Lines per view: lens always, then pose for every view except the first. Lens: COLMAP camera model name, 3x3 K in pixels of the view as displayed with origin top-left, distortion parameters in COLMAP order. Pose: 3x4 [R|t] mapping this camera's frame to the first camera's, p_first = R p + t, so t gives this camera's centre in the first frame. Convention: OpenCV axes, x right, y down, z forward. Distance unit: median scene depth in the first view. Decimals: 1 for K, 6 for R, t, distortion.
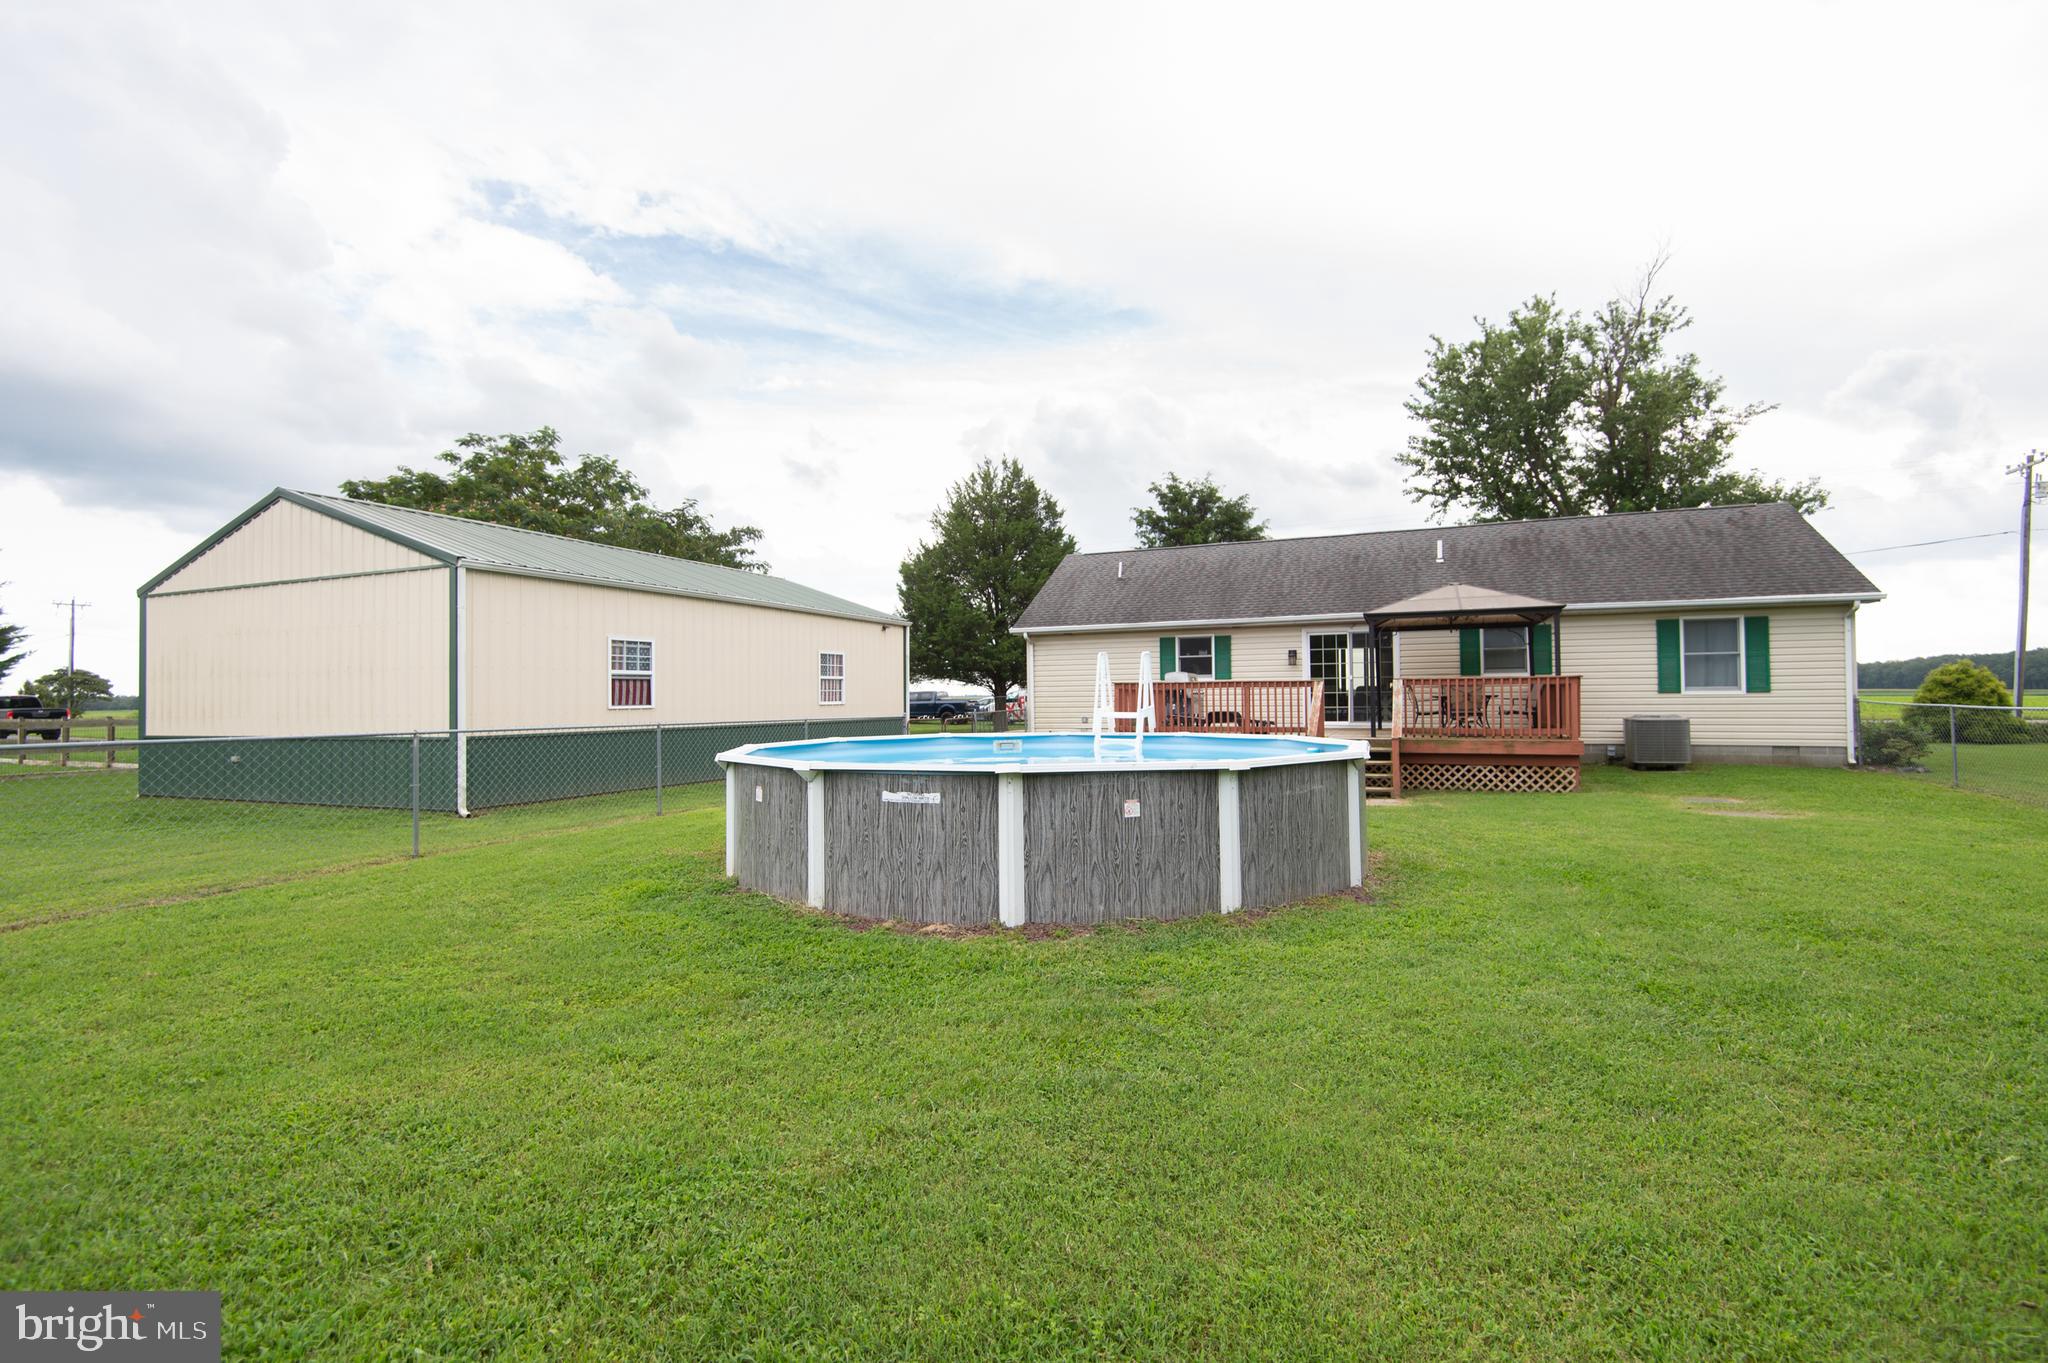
lens RADIAL K [[937.5, 0, 1016.2], [0, 937.5, 678.8], [0, 0, 1]] dist [0.025892, -0.013239]
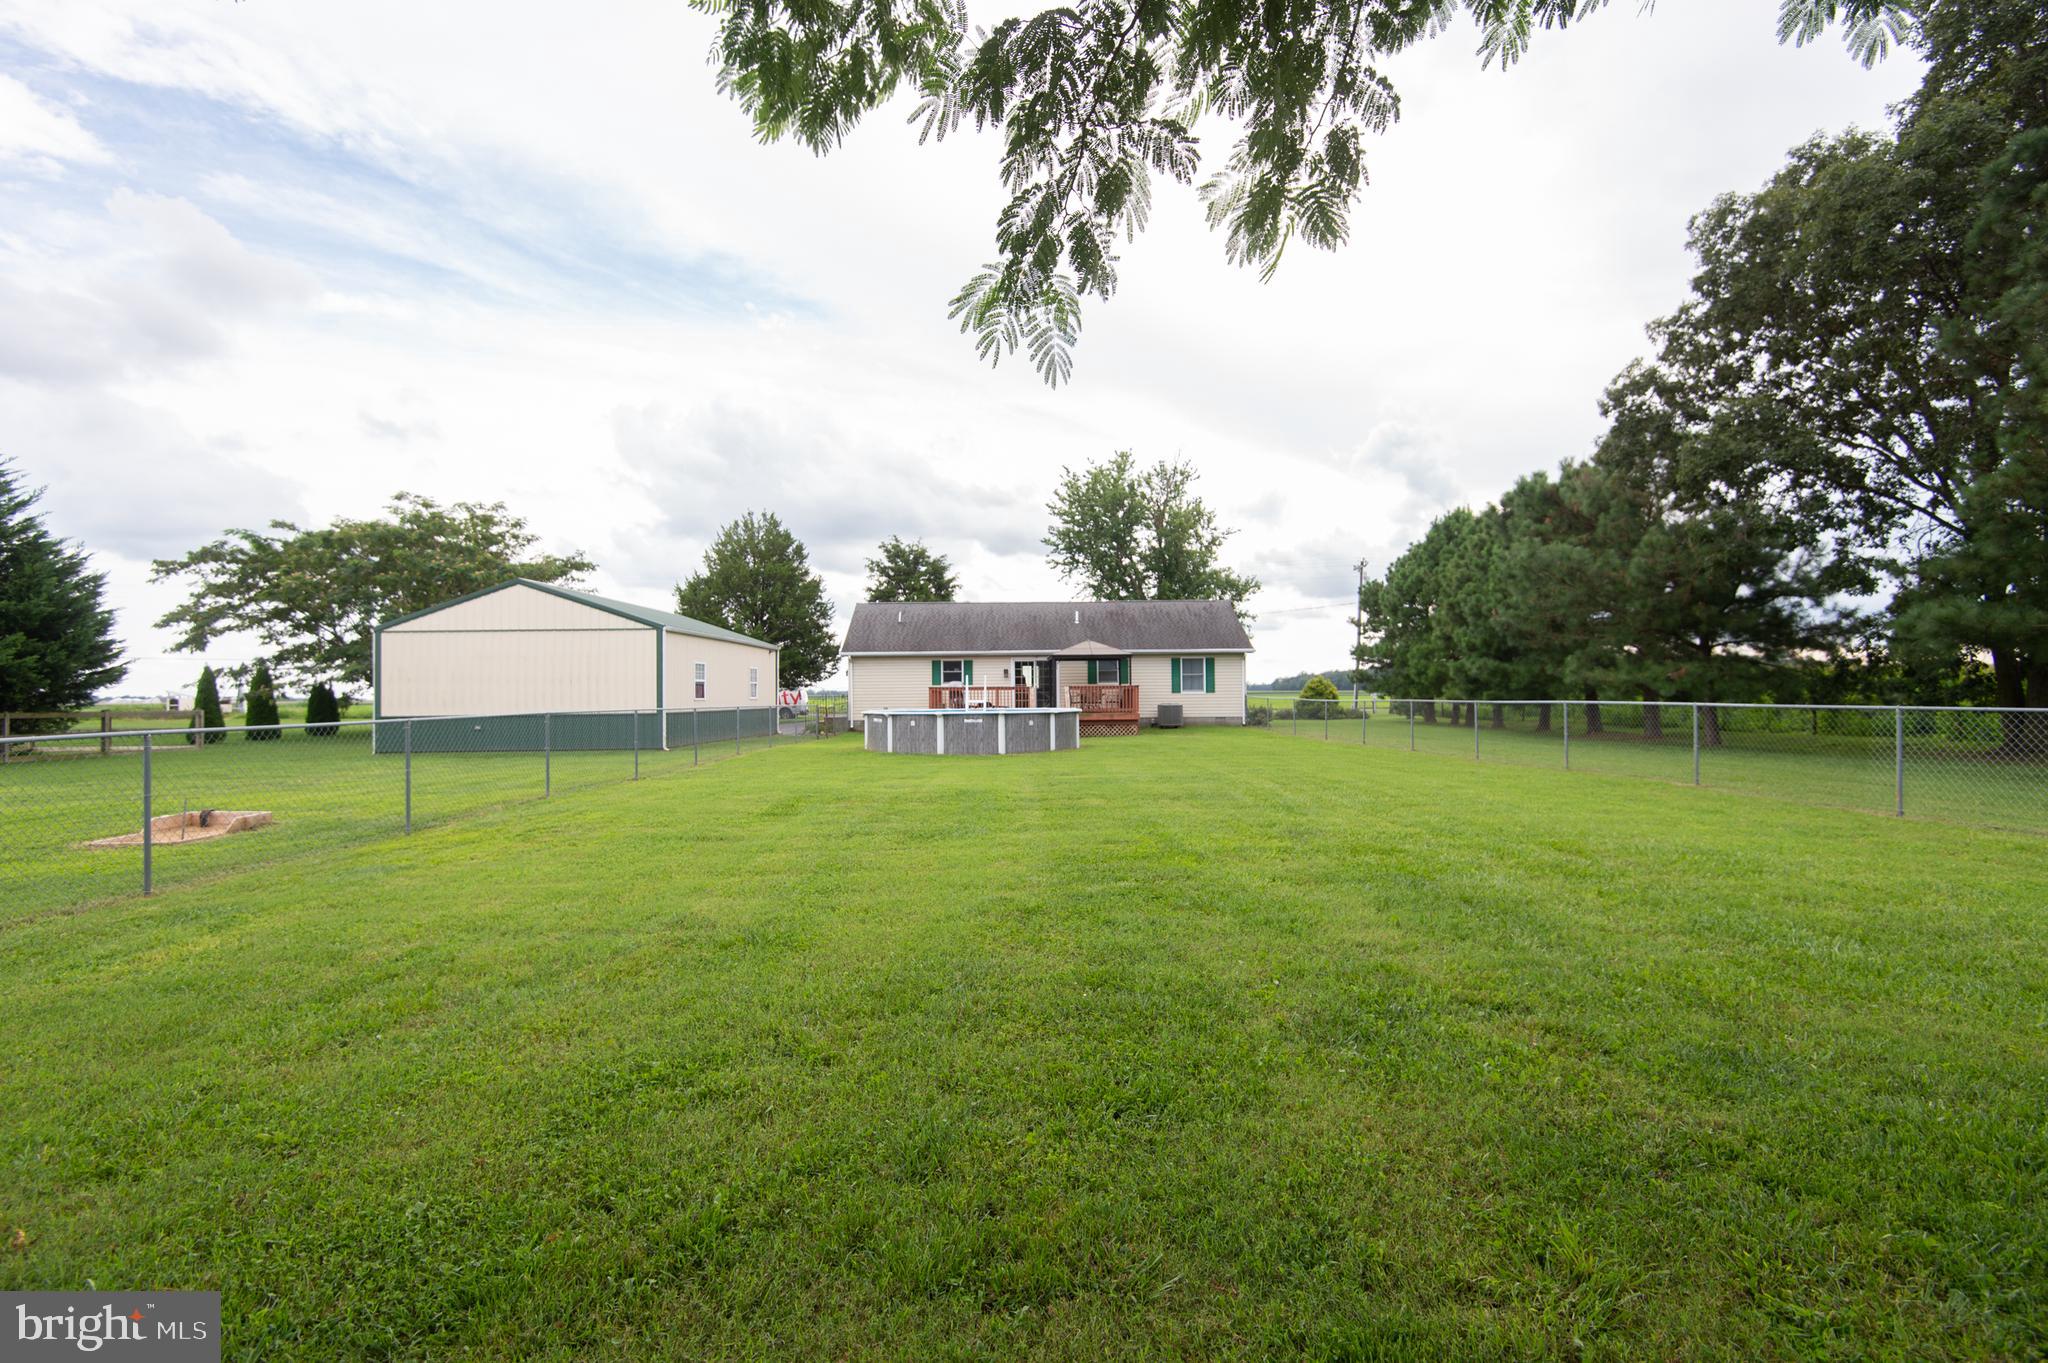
lens RADIAL K [[937.5, 0, 1014.4], [0, 937.5, 681.6], [0, 0, 1]] dist [0.025892, -0.013239]
pose [[0.922975, 0.006913, 0.384798, -0.374109], [-0.008468, 0.999961, 0.002347, -0.010062], [-0.384767, -0.005425, 0.922998, -0.660498]]
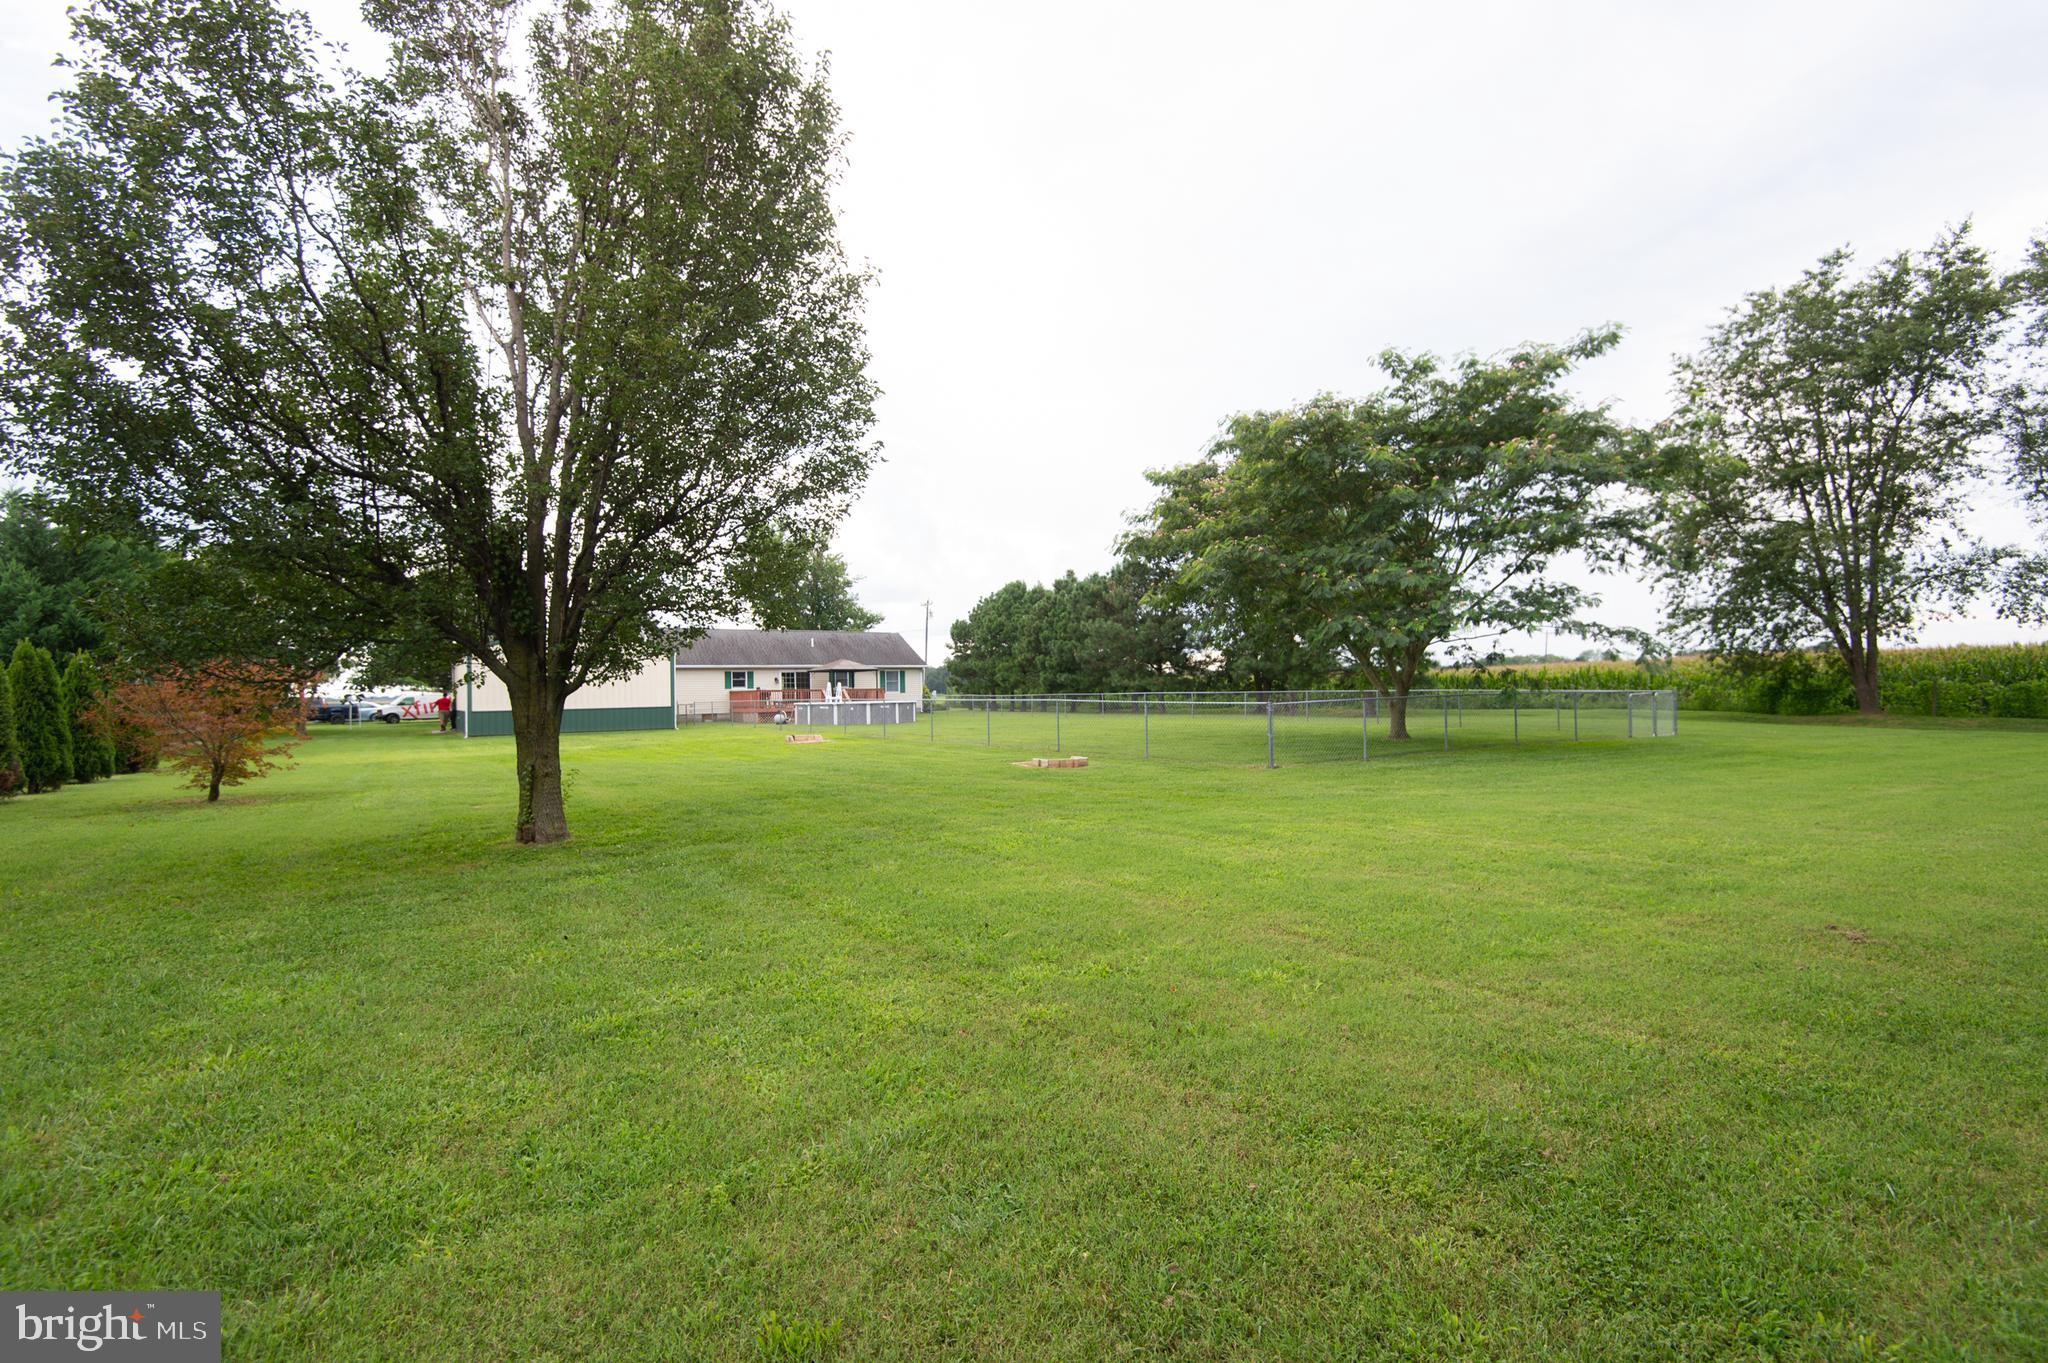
lens RADIAL K [[937.5, 0, 1022.3], [0, 937.5, 679.3], [0, 0, 1]] dist [0.025892, -0.013239]
pose [[0.555808, 0.009054, 0.831262, -1.465119], [-0.004654, 0.999959, -0.007780, -0.008514], [-0.831298, 0.000456, 0.555827, -1.020453]]
